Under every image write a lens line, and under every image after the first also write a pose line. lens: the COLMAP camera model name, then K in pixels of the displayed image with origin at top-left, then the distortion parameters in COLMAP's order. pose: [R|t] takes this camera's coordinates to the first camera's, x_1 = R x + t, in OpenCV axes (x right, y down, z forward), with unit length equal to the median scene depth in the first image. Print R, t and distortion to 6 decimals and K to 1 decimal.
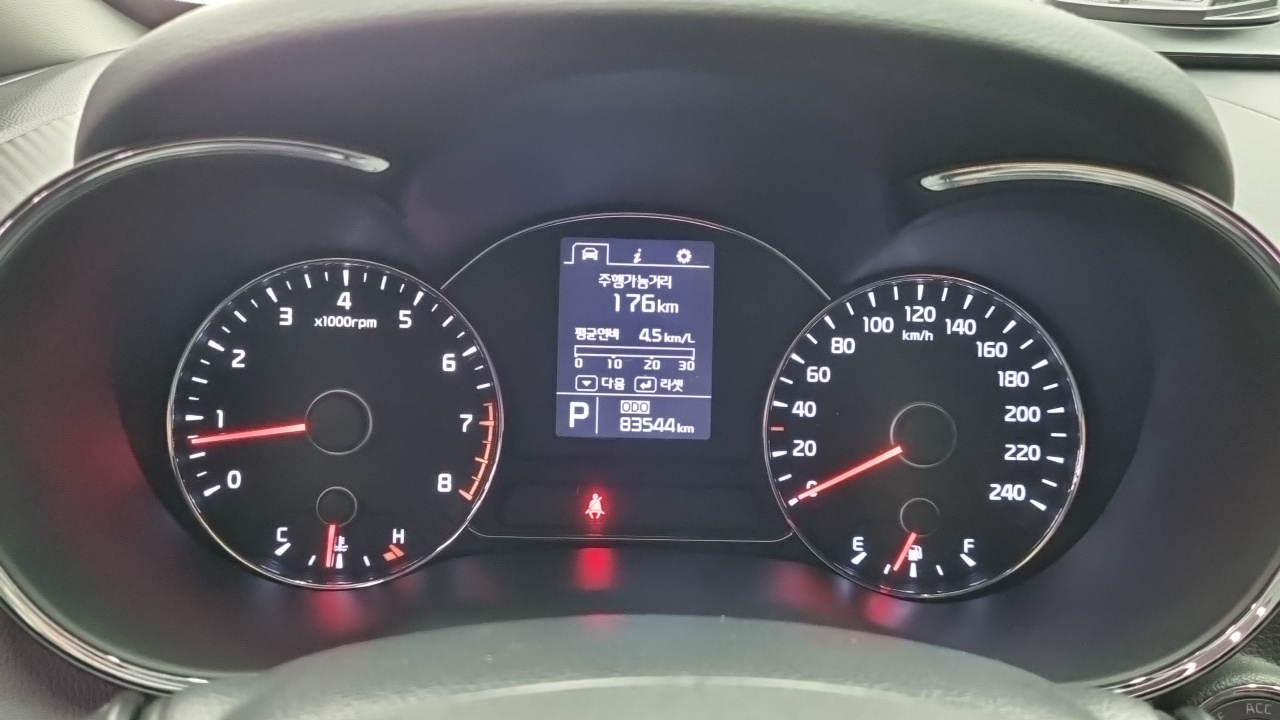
lens RADIAL K [[1262.0, 0, 648.1], [0, 1262.0, 362.9], [0, 0, 1]] dist [0.032481, 0.000000]
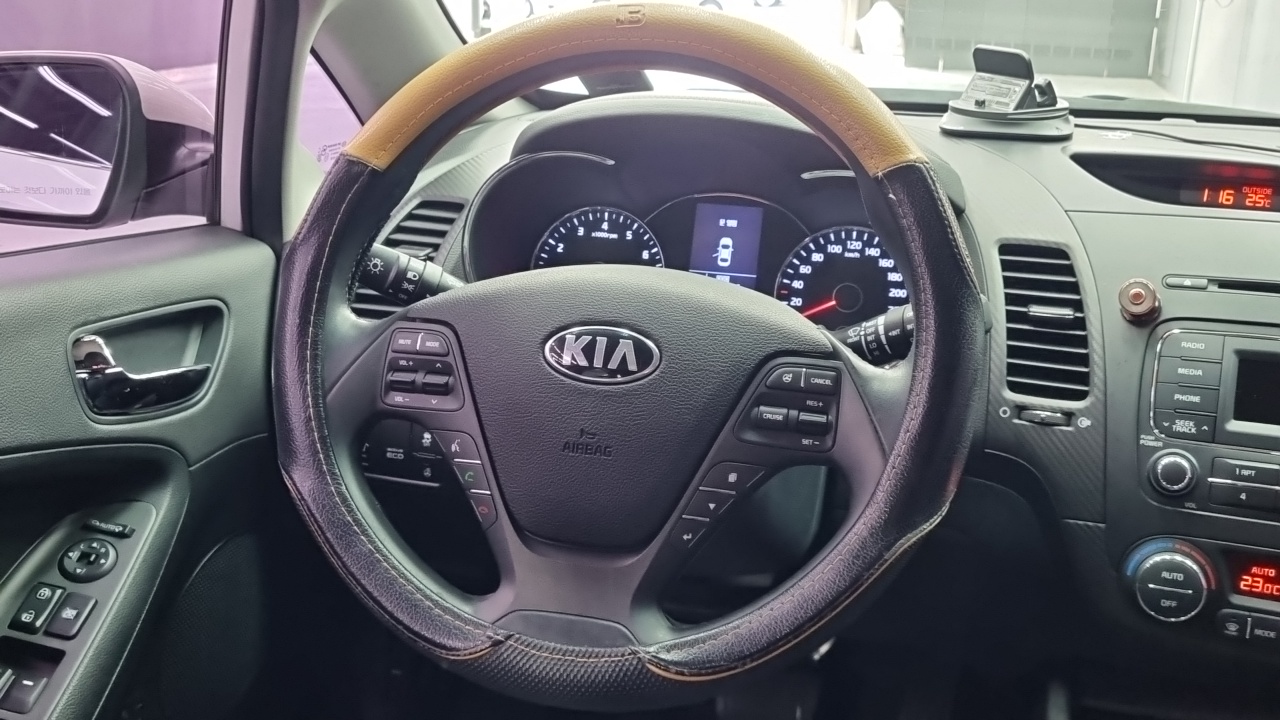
lens RADIAL K [[1262.0, 0, 644.3], [0, 1262.0, 357.5], [0, 0, 1]] dist [0.032481, 0.000000]
pose [[0.966320, 0.072080, -0.247041, 0.423763], [-0.084629, 0.995587, -0.040545, 0.279973], [0.243029, 0.060086, 0.968156, -1.228121]]
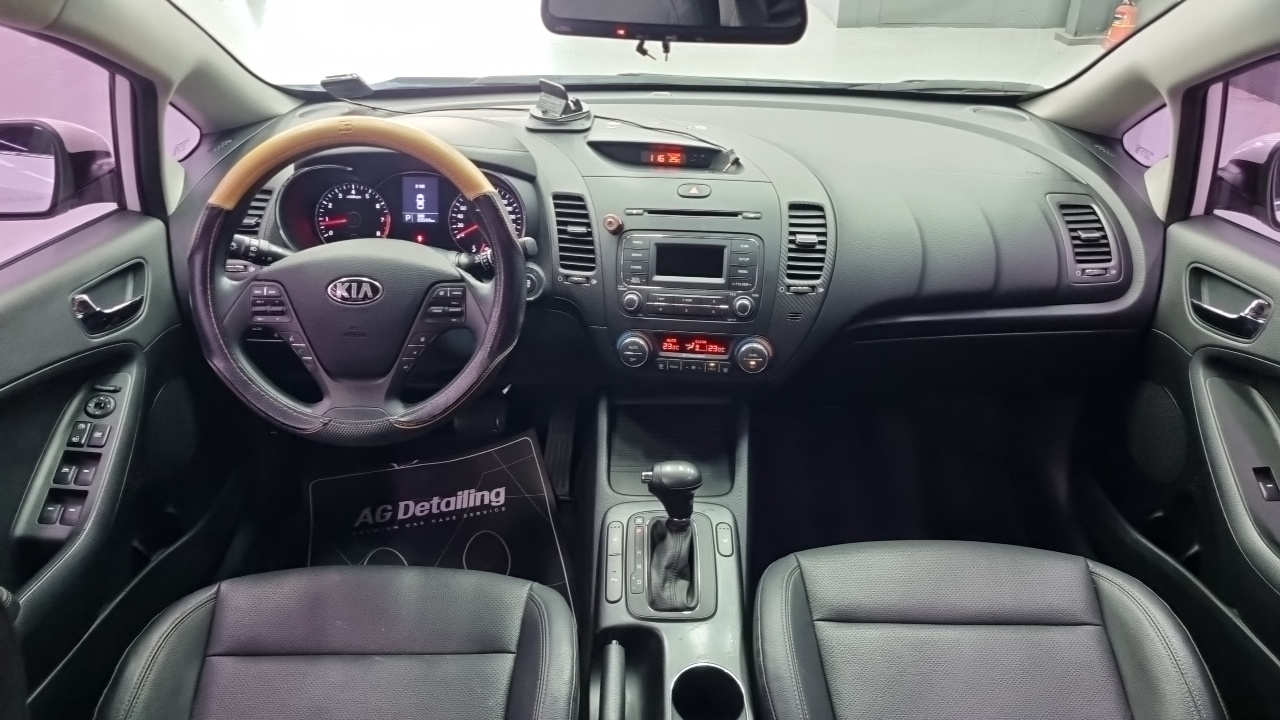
lens RADIAL K [[960.1, 0, 644.8], [0, 960.1, 331.2], [0, 0, 1]] dist [0.024175, -0.019749]
pose [[0.999621, -0.005183, -0.027028, 0.847793], [0.009264, 0.988162, 0.153133, -0.072800], [0.025915, -0.153325, 0.987836, -2.317372]]
